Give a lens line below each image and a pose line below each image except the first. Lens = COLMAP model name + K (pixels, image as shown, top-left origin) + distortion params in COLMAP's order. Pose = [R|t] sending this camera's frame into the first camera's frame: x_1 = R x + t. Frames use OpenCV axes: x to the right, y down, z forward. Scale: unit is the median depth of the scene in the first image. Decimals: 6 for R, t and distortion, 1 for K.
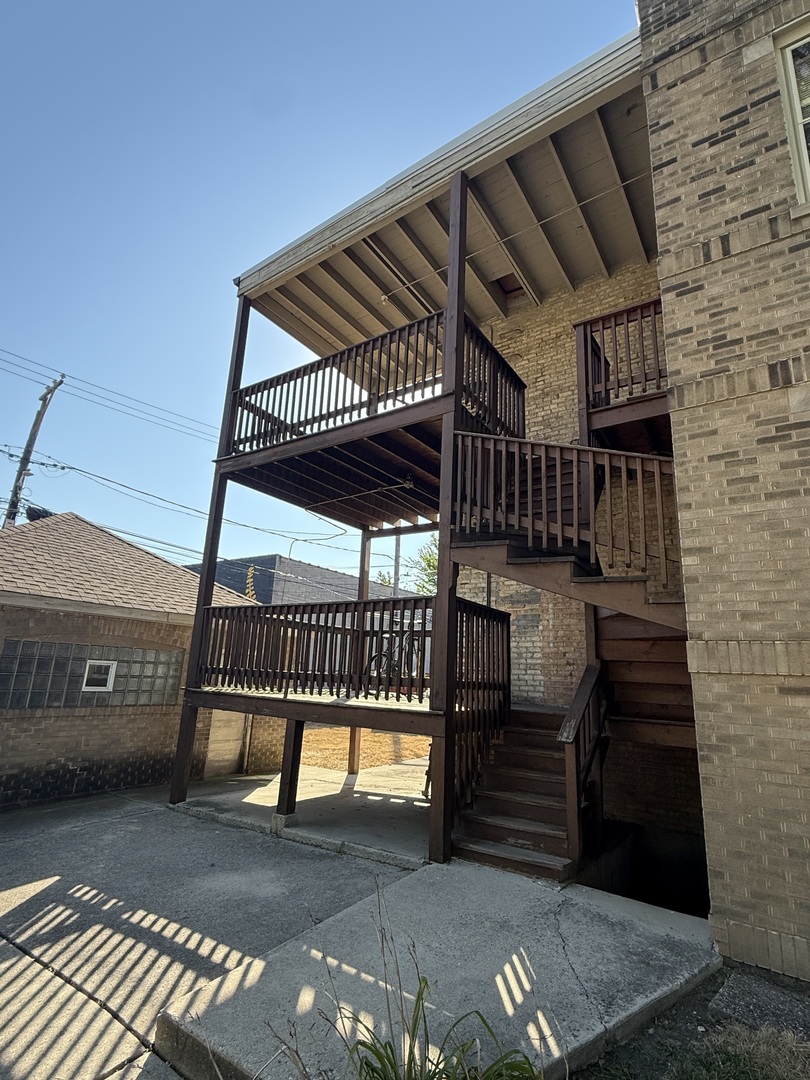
lens RADIAL K [[537.5, 0, 407.9], [0, 537.5, 544.7], [0, 0, 1]] dist [-0.000832, 0.001985]
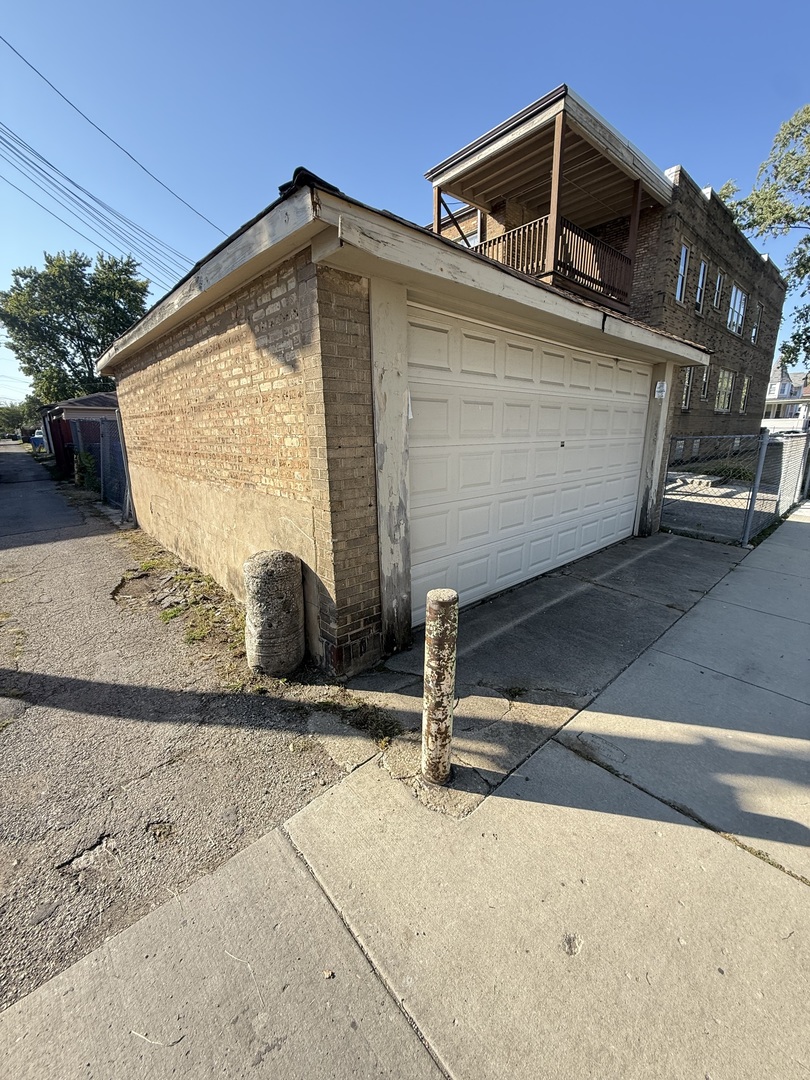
lens RADIAL K [[429.1, 0, 406.3], [0, 429.1, 537.4], [0, 0, 1]] dist [-0.000428, -0.000008]
pose [[0.235559, -0.280357, 0.930544, -2.521283], [-0.209061, 0.920454, 0.330239, 0.291587], [-0.949108, -0.272331, 0.158210, 1.483018]]
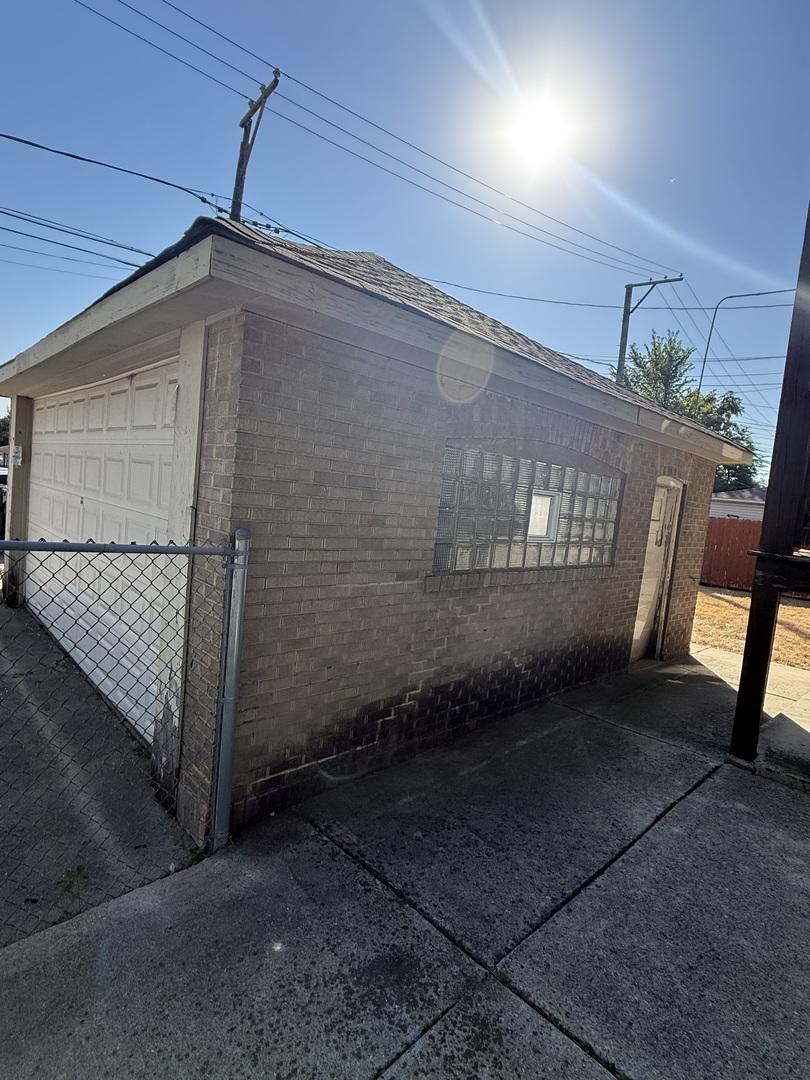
lens RADIAL K [[537.5, 0, 402.6], [0, 537.5, 537.7], [0, 0, 1]] dist [-0.000832, 0.001985]
pose [[0.975118, 0.062490, -0.212694, -0.753066], [0.004729, 0.953365, 0.301783, 0.118572], [0.221634, -0.295280, 0.929348, 0.548799]]
